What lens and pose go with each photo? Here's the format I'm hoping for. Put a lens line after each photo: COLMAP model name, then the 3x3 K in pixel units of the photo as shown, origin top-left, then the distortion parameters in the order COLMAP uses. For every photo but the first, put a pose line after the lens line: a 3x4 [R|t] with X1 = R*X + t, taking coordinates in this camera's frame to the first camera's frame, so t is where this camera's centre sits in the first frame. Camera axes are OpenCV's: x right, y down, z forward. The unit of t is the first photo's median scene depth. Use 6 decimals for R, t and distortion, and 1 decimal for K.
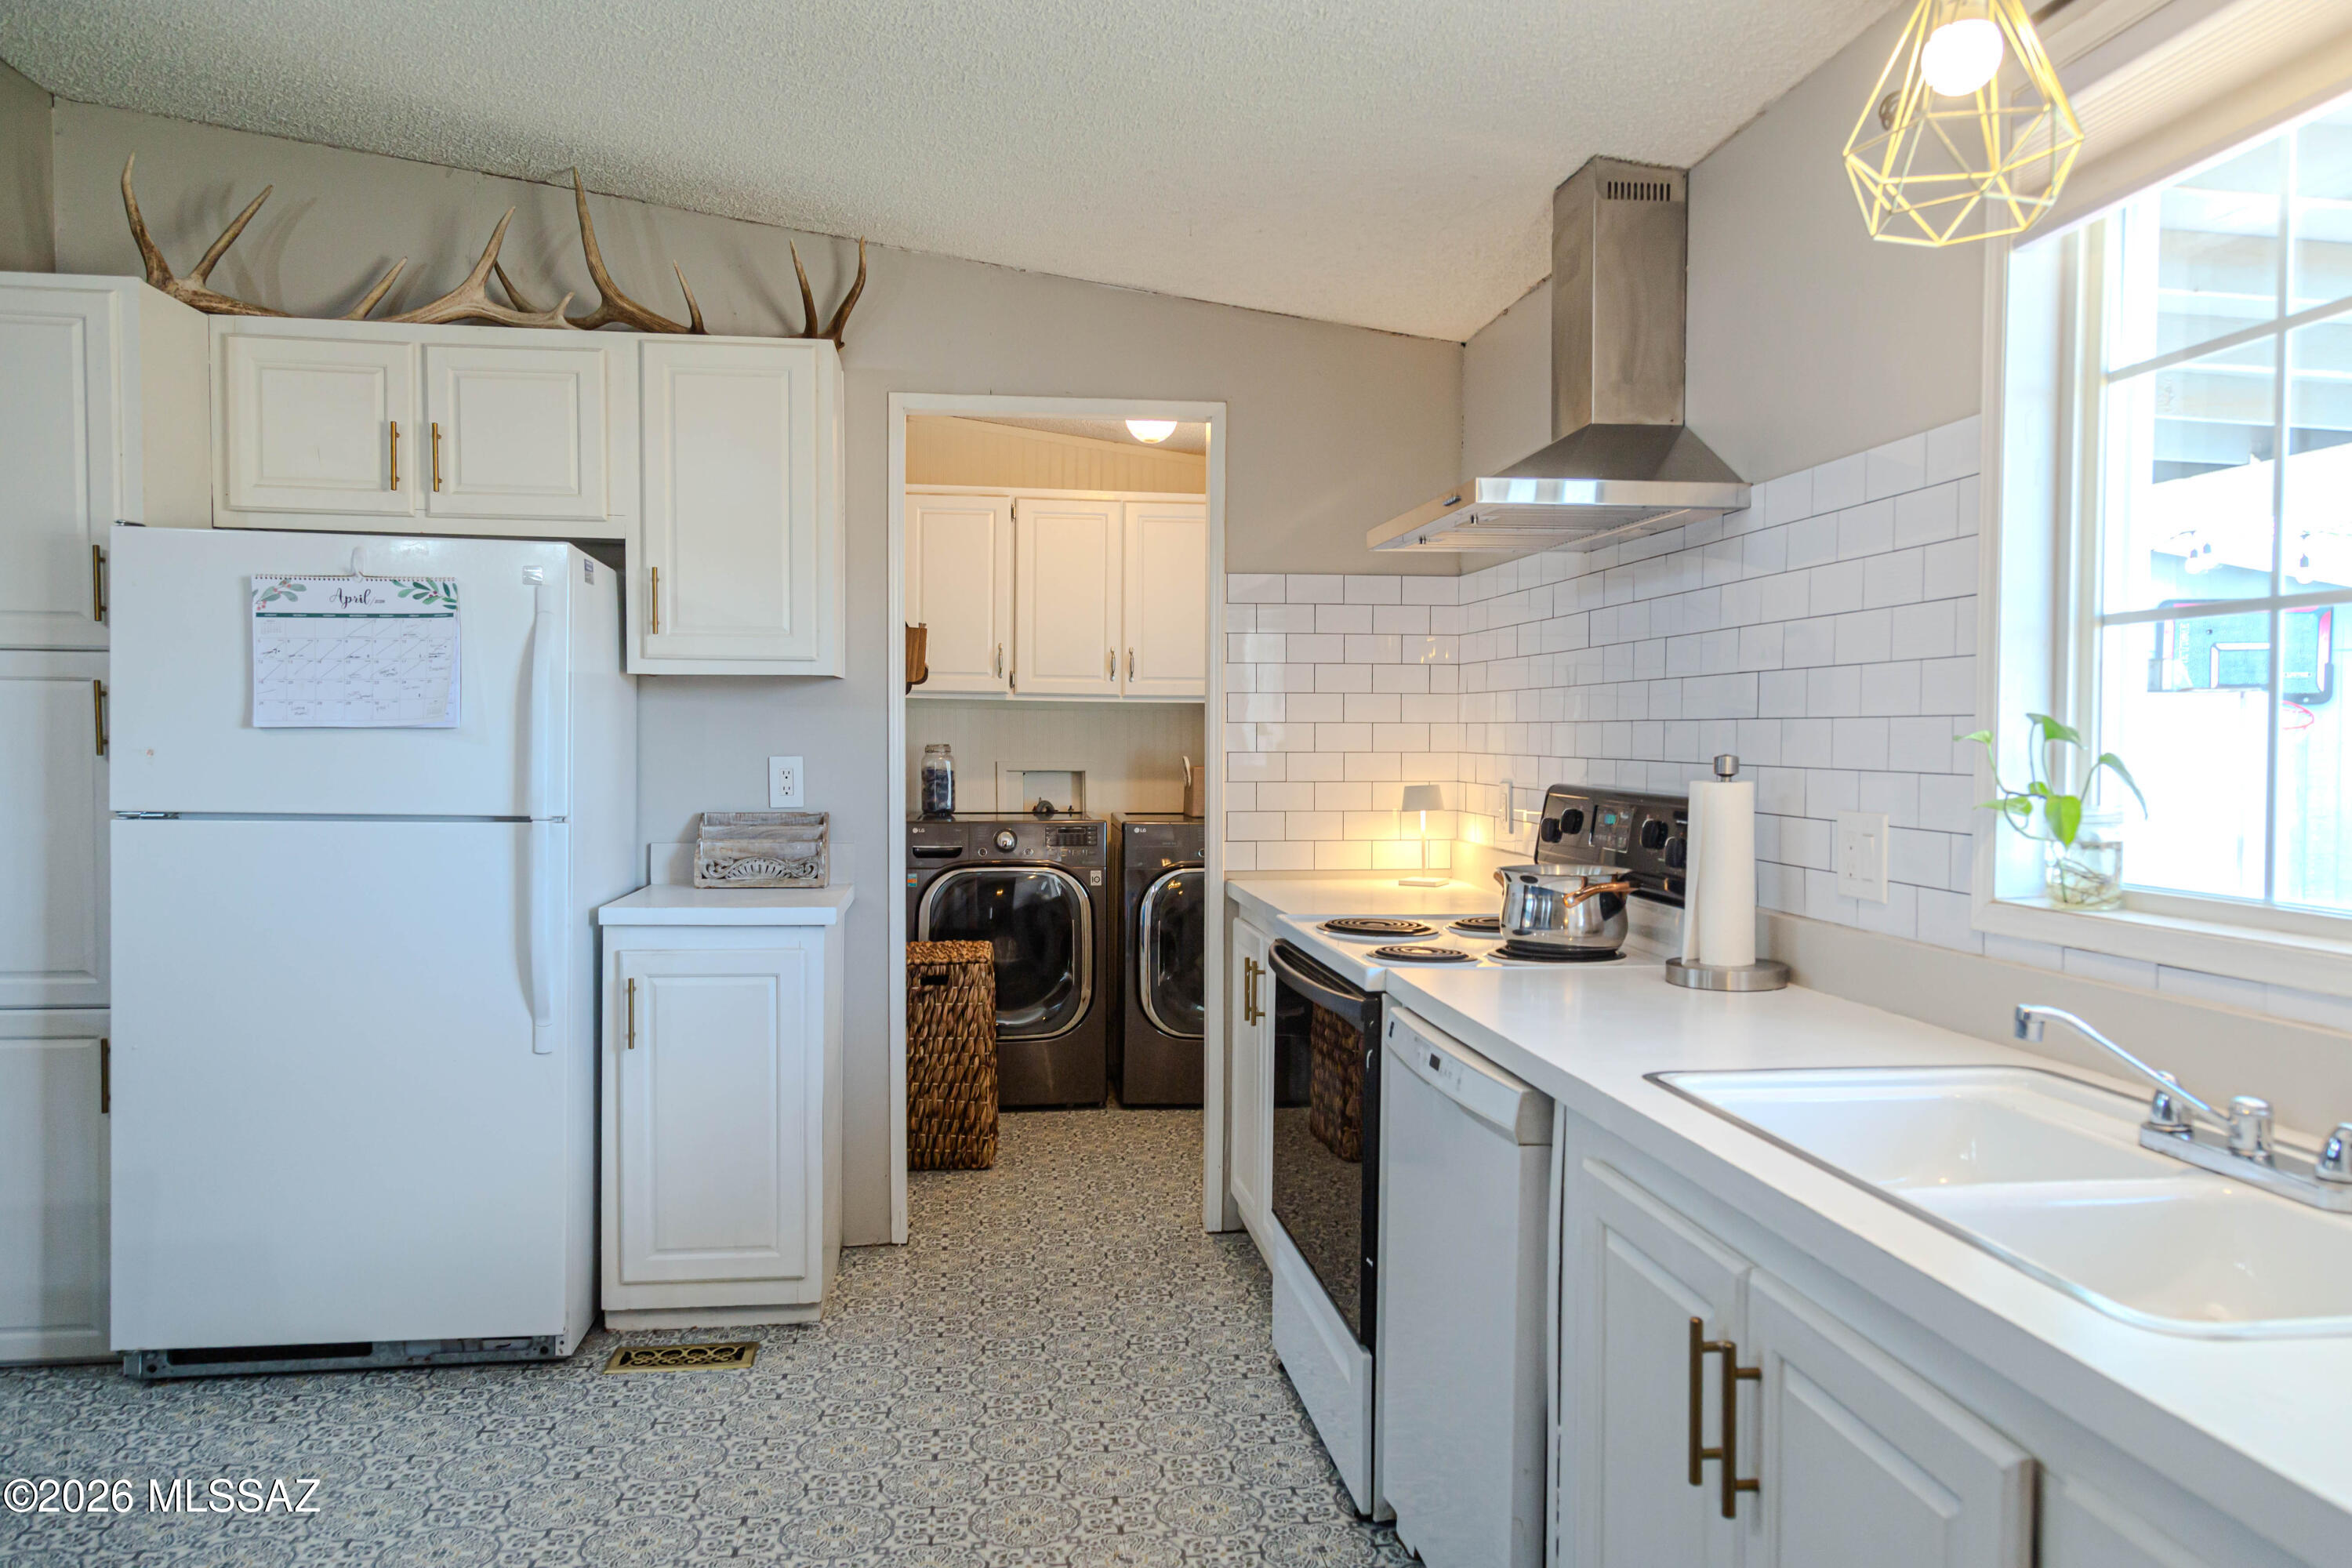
lens RADIAL K [[1584.1, 0, 1178.3], [0, 1584.1, 781.8], [0, 0, 1]] dist [0.000317, 0.000517]
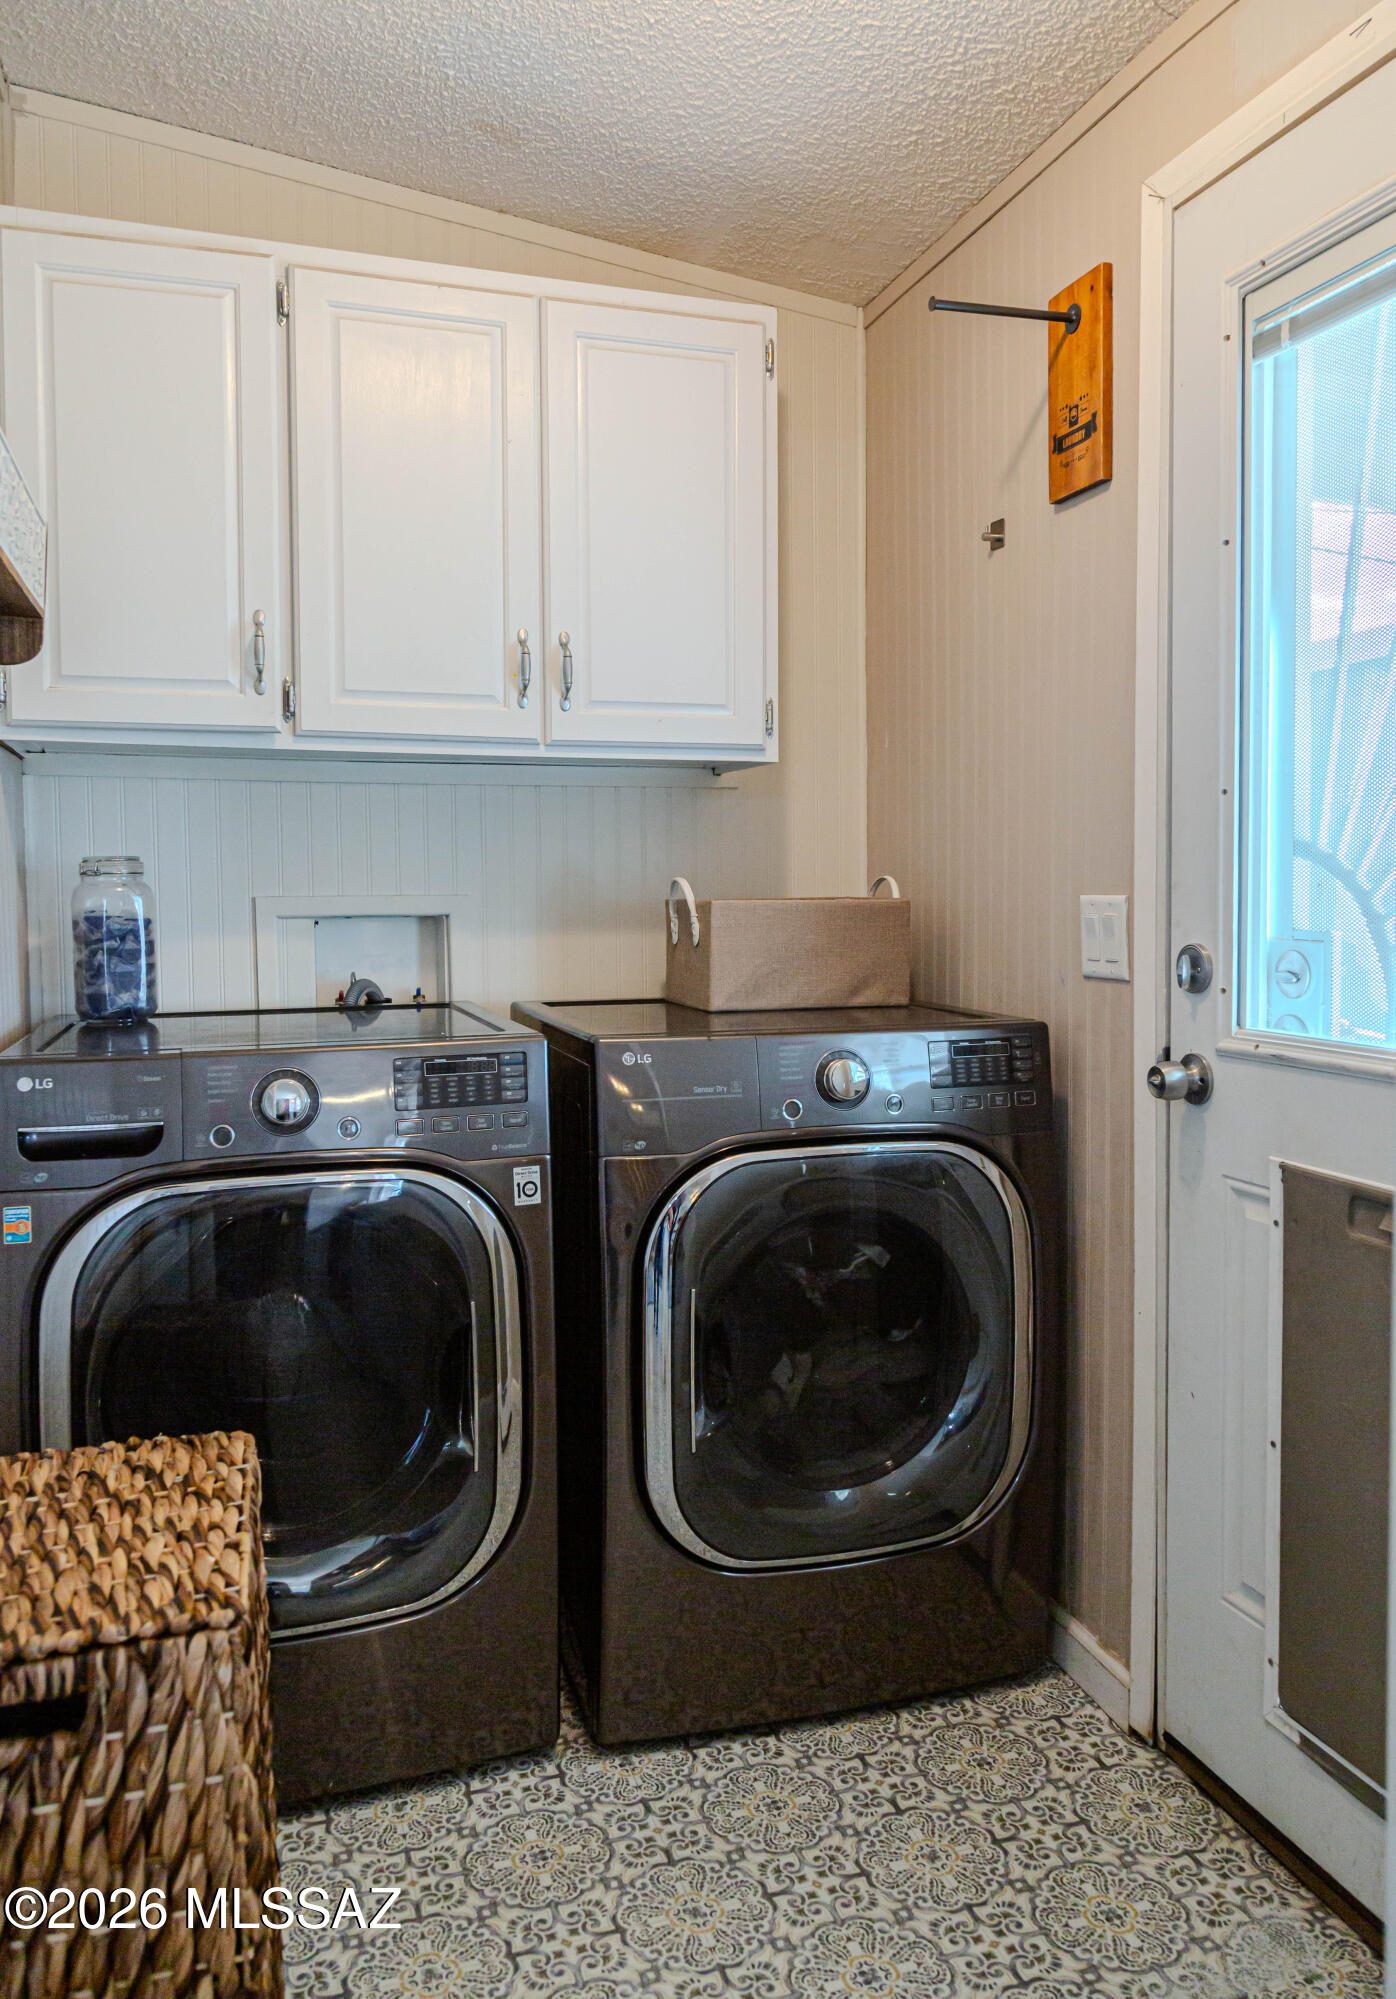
lens RADIAL K [[1433.2, 0, 668.2], [0, 1433.2, 915.6], [0, 0, 1]] dist [0.012712, 0.004889]
pose [[0.984925, -0.020504, 0.171761, -0.071887], [0.022499, 0.999700, -0.009673, -0.000993], [-0.171511, 0.013392, 0.985091, 0.604937]]
